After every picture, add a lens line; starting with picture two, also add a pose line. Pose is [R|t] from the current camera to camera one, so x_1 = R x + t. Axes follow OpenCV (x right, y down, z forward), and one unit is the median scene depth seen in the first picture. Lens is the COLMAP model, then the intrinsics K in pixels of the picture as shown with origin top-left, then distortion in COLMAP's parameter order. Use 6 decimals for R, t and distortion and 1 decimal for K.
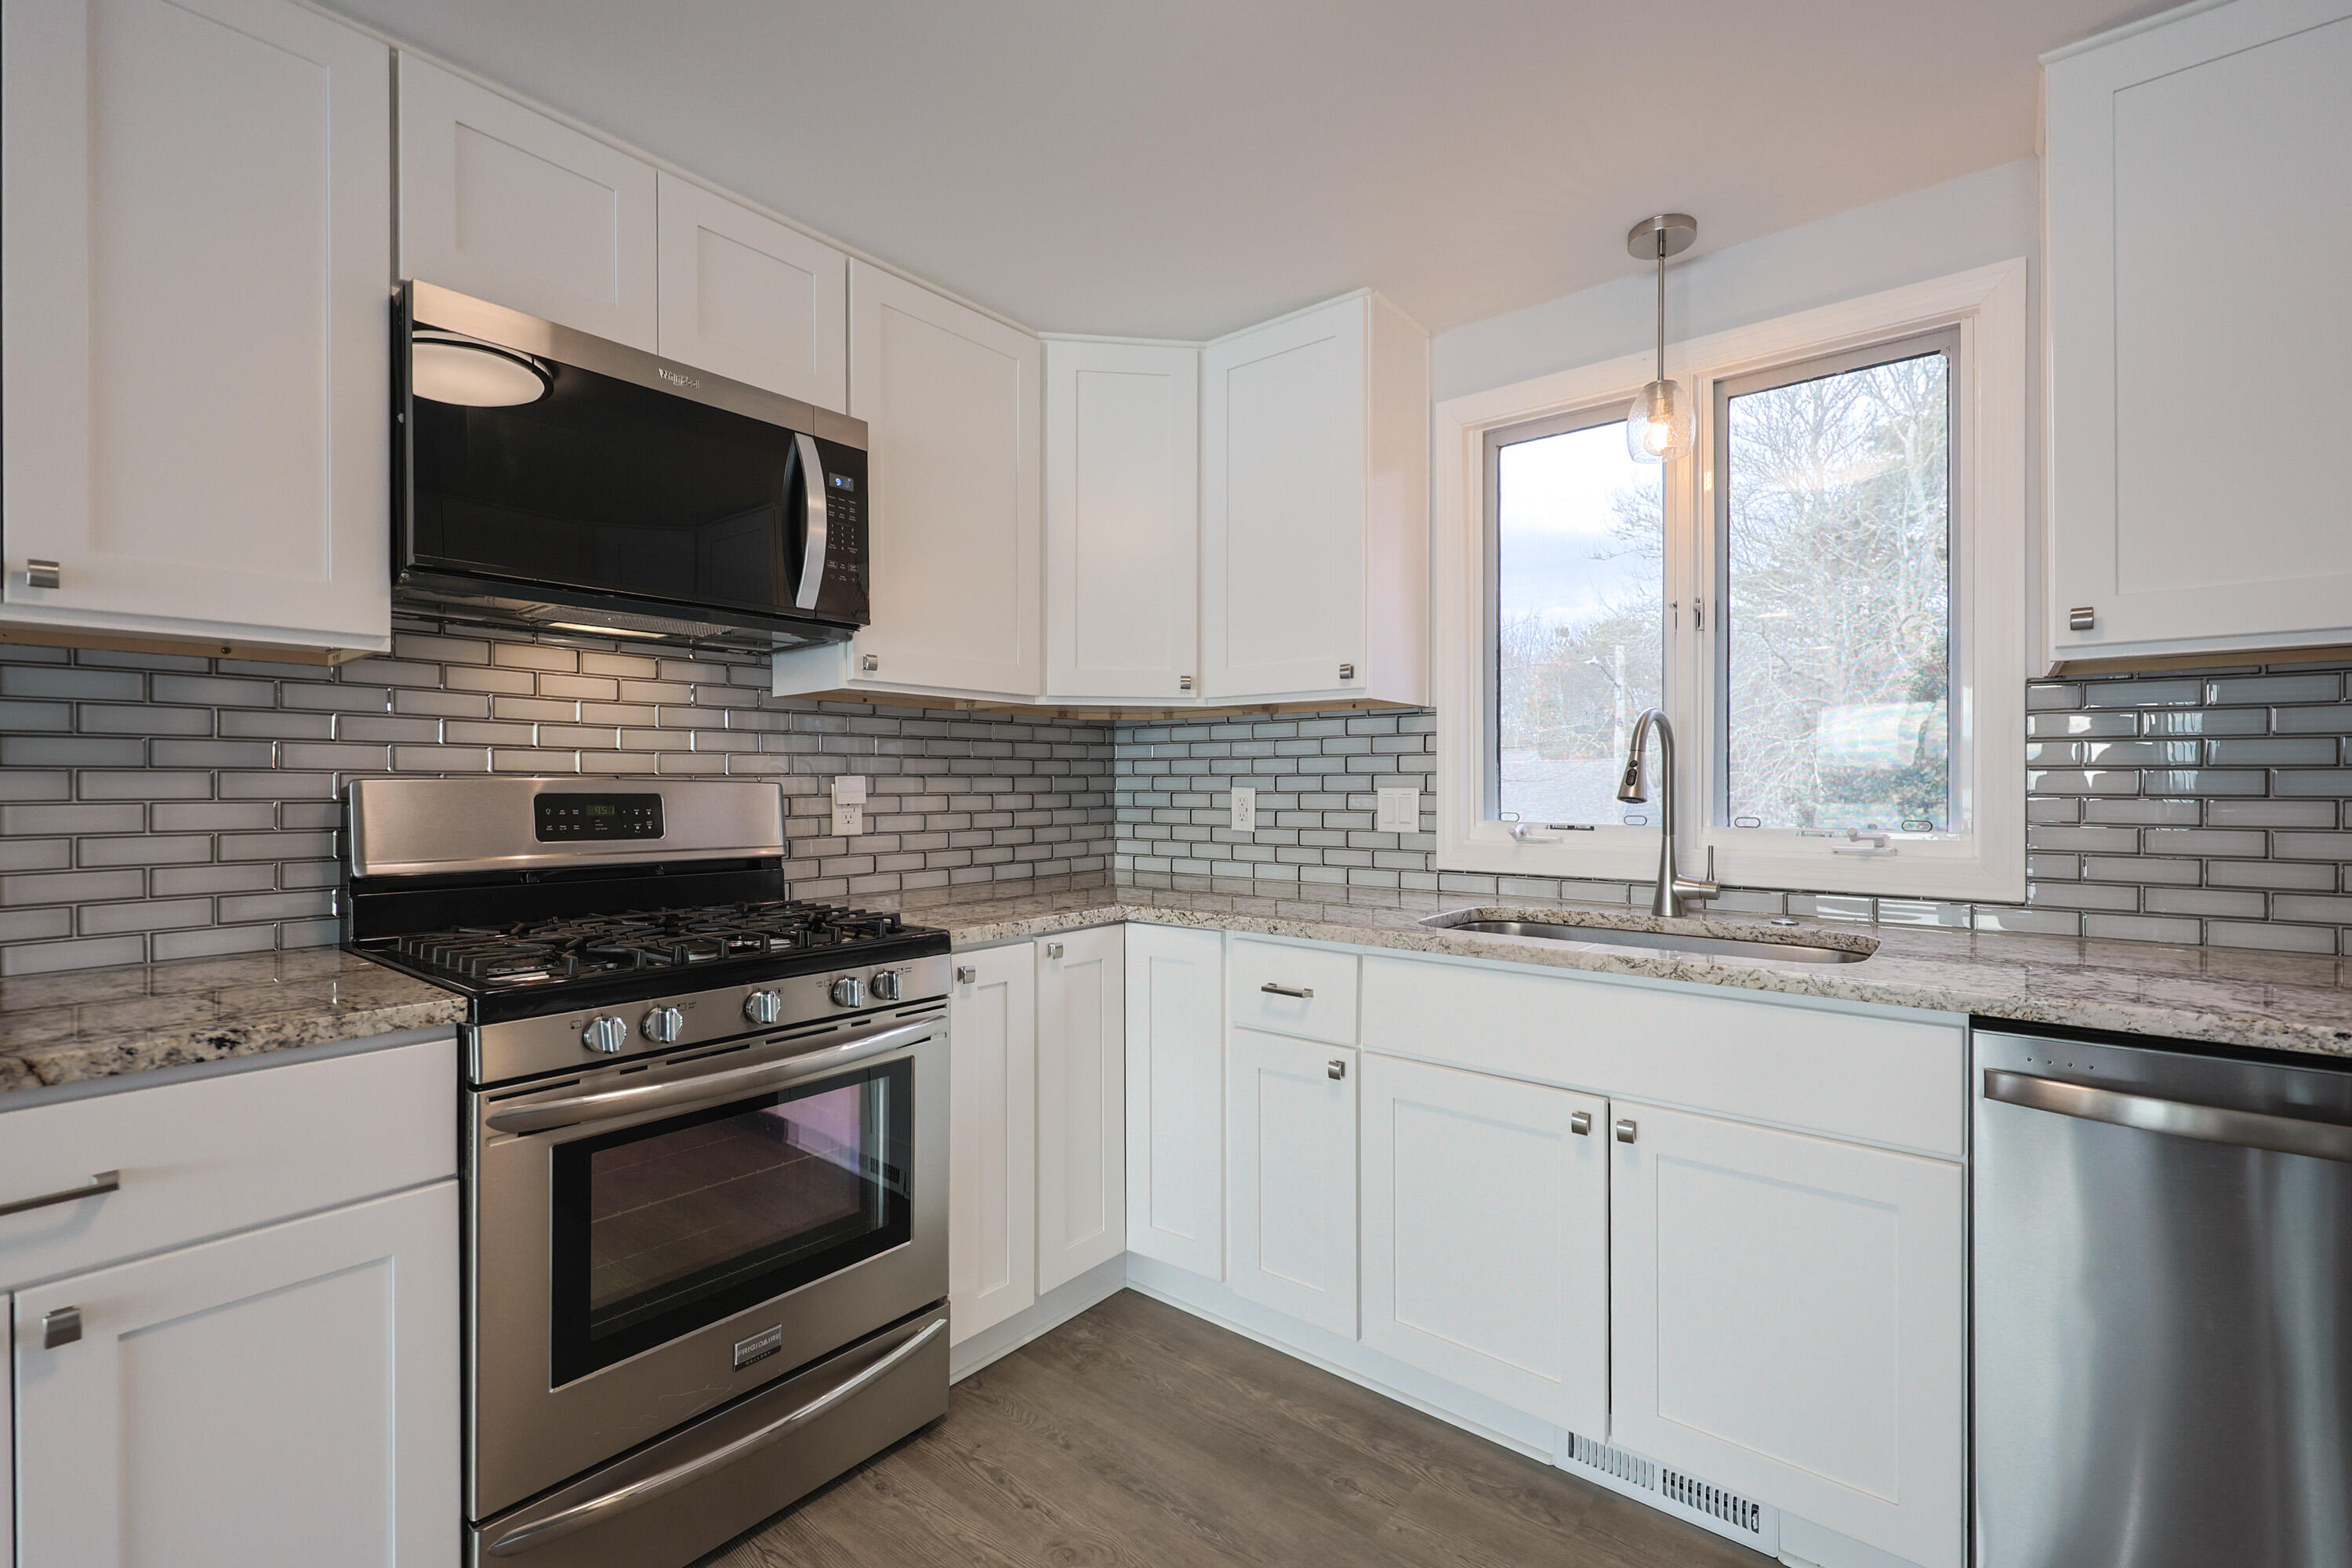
lens RADIAL K [[999.8, 0, 1191.5], [0, 999.8, 785.4], [0, 0, 1]] dist [-0.001301, 0.000083]
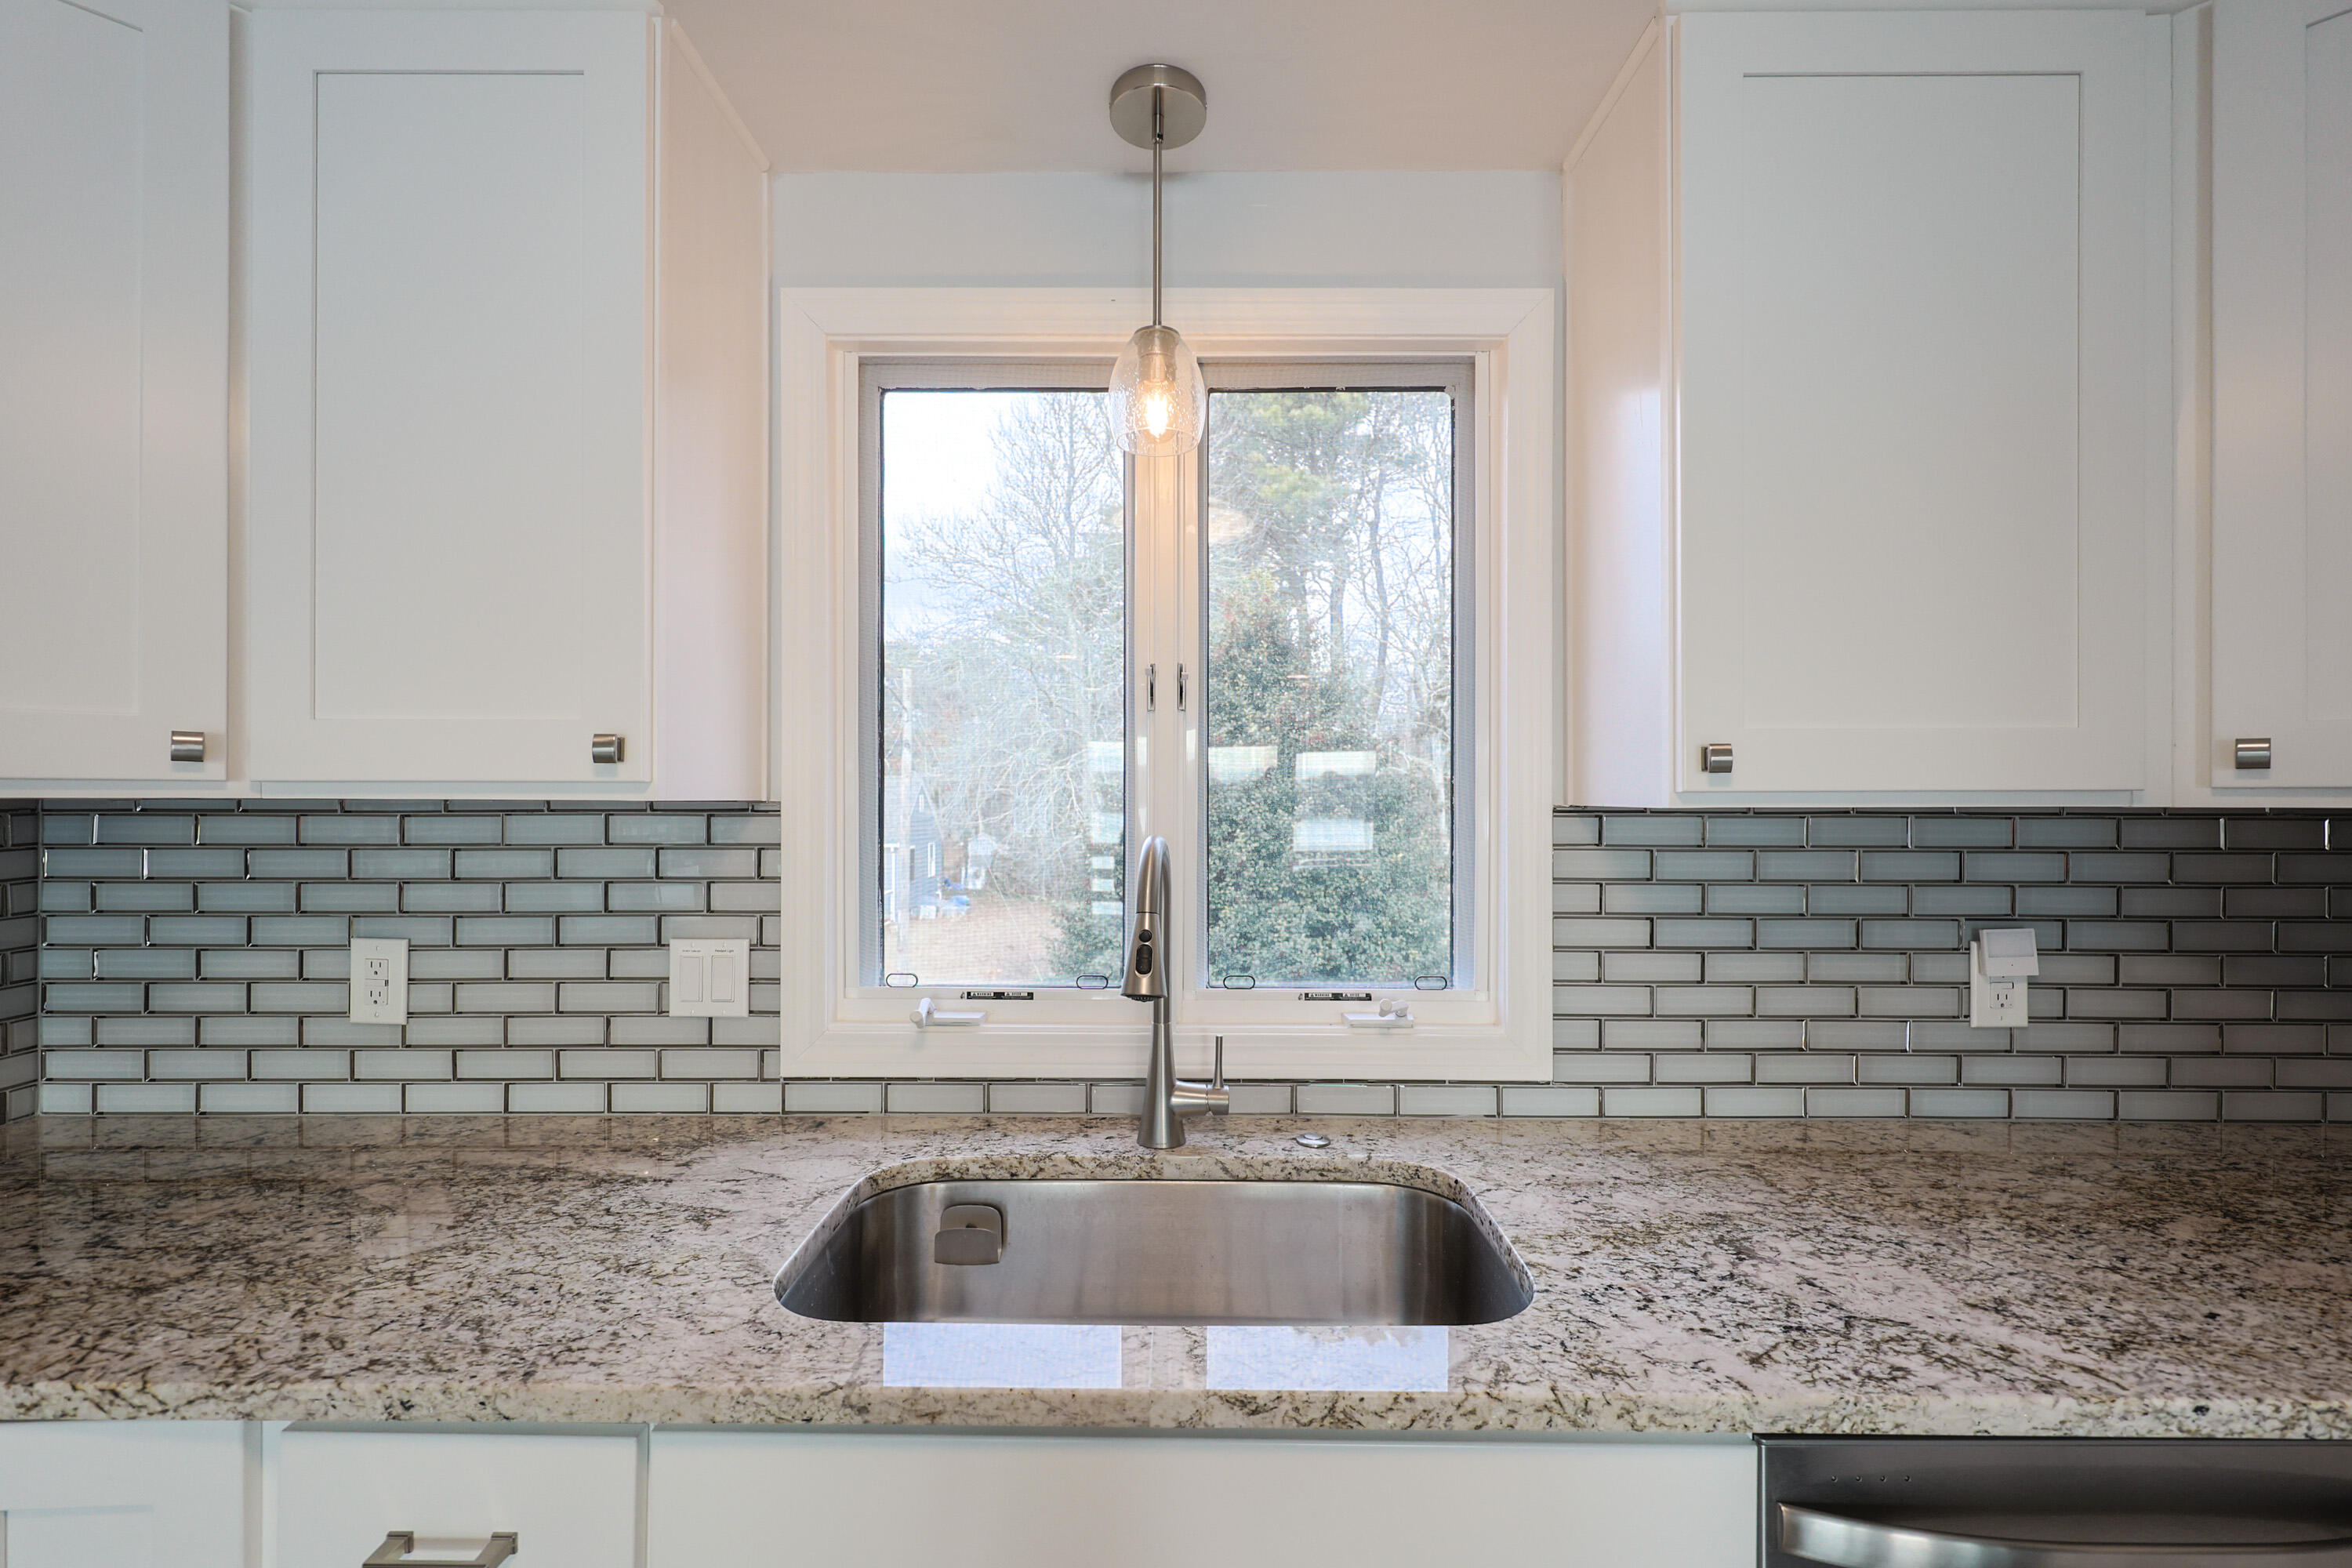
lens RADIAL K [[999.8, 0, 1171.9], [0, 999.8, 797.5], [0, 0, 1]] dist [-0.001301, 0.000083]
pose [[0.785090, 0.002455, 0.619376, 0.060764], [-0.001514, 0.999997, -0.002044, -0.079345], [-0.619379, 0.000667, 0.785092, 0.391758]]
